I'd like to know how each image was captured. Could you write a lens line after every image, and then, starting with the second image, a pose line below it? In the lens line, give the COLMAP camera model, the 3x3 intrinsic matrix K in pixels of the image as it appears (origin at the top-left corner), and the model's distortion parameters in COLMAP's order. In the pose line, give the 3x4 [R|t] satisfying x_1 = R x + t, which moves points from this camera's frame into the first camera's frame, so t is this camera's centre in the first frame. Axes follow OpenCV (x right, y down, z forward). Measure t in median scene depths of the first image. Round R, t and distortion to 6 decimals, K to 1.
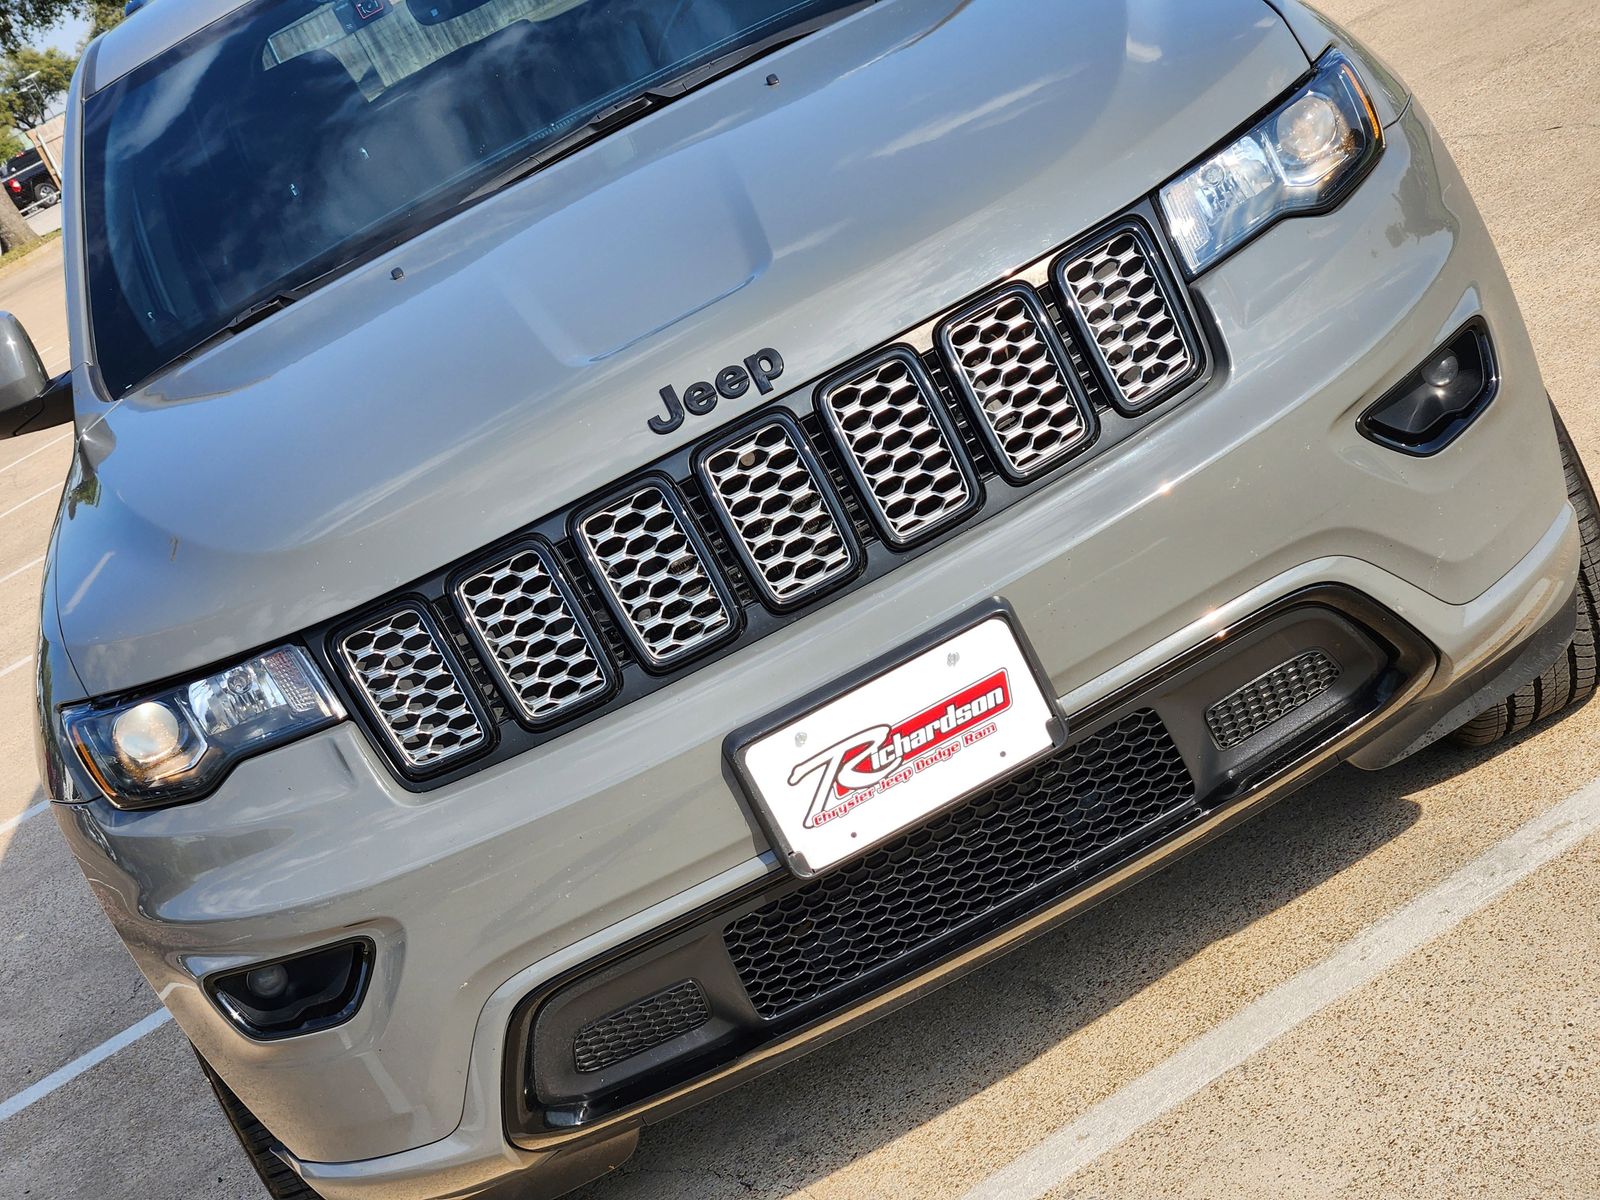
lens RADIAL K [[3085.3, 0, 766.2], [0, 3085.3, 606.1], [0, 0, 1]] dist [-0.264166, 2.567147]
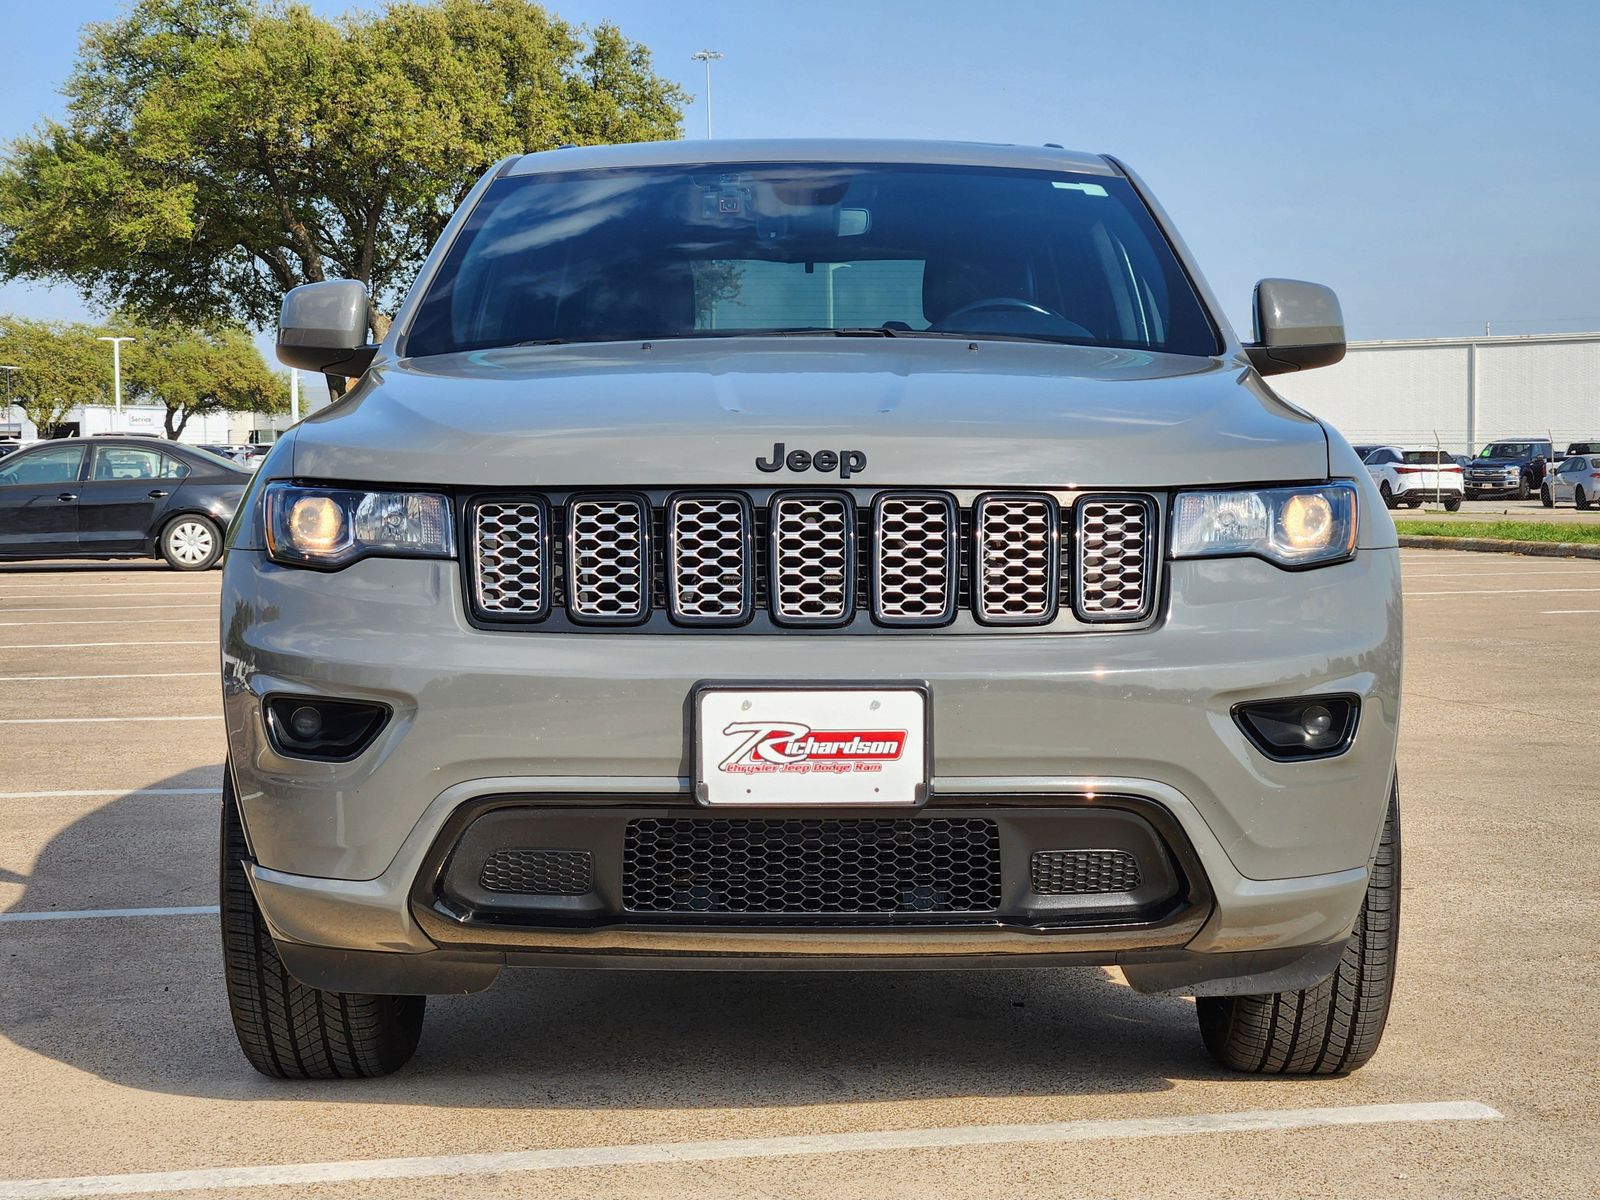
lens RADIAL K [[3085.3, 0, 766.2], [0, 3085.3, 606.1], [0, 0, 1]] dist [-0.264166, 2.567147]
pose [[0.886017, 0.451777, -0.104262, 0.135119], [-0.463145, 0.872899, -0.153443, 0.201382], [0.021688, 0.184241, 0.982642, -0.314594]]
